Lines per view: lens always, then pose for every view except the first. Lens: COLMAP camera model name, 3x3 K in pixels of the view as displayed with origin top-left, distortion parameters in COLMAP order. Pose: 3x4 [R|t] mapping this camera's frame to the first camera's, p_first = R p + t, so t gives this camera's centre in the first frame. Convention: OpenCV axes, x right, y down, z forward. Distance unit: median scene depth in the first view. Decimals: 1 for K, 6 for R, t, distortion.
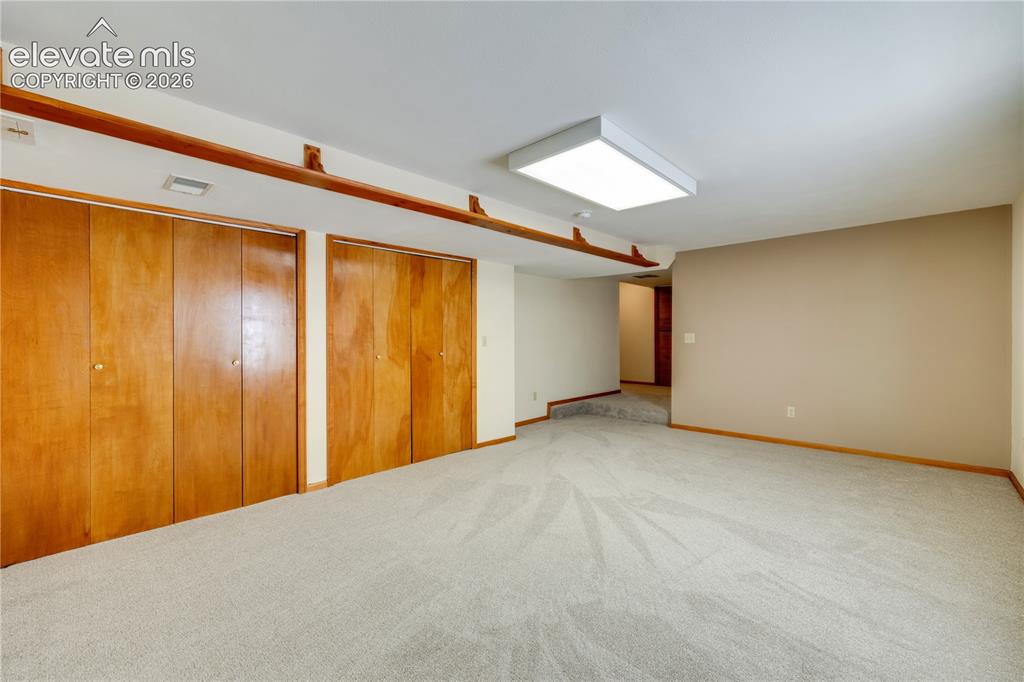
lens RADIAL K [[432.1, 0, 517.3], [0, 432.1, 340.2], [0, 0, 1]] dist [-0.003829, -0.000333]
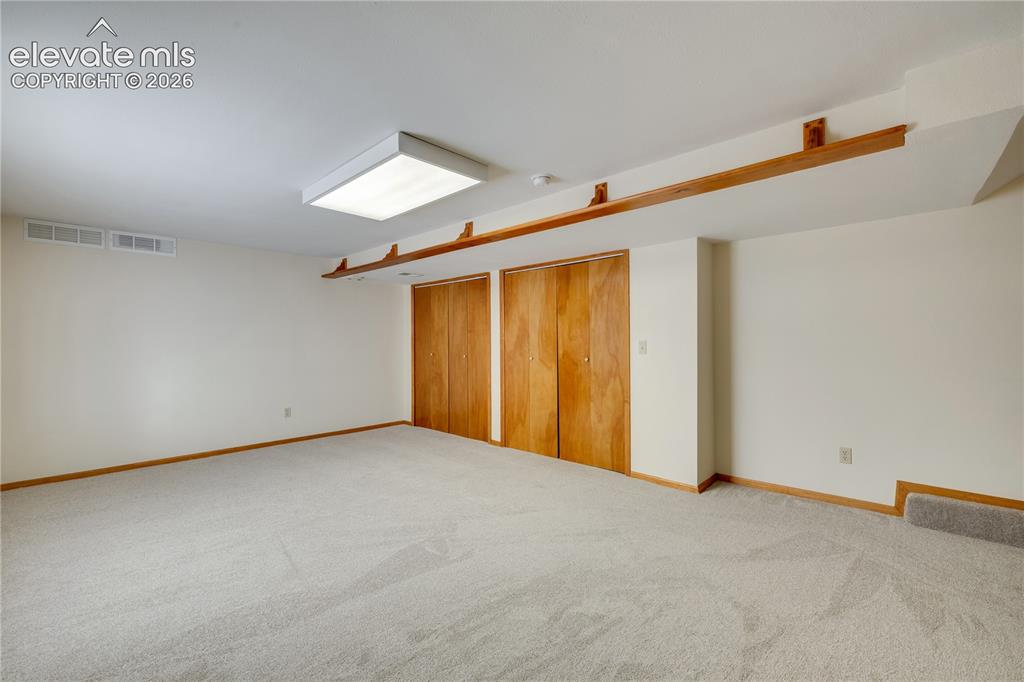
lens RADIAL K [[432.1, 0, 510.6], [0, 432.1, 339.9], [0, 0, 1]] dist [-0.003829, -0.000333]
pose [[-0.008879, -0.002154, -0.999958, 0.826602], [-0.006776, 0.999975, -0.002094, -0.009523], [0.999938, 0.006757, -0.008893, 0.871375]]
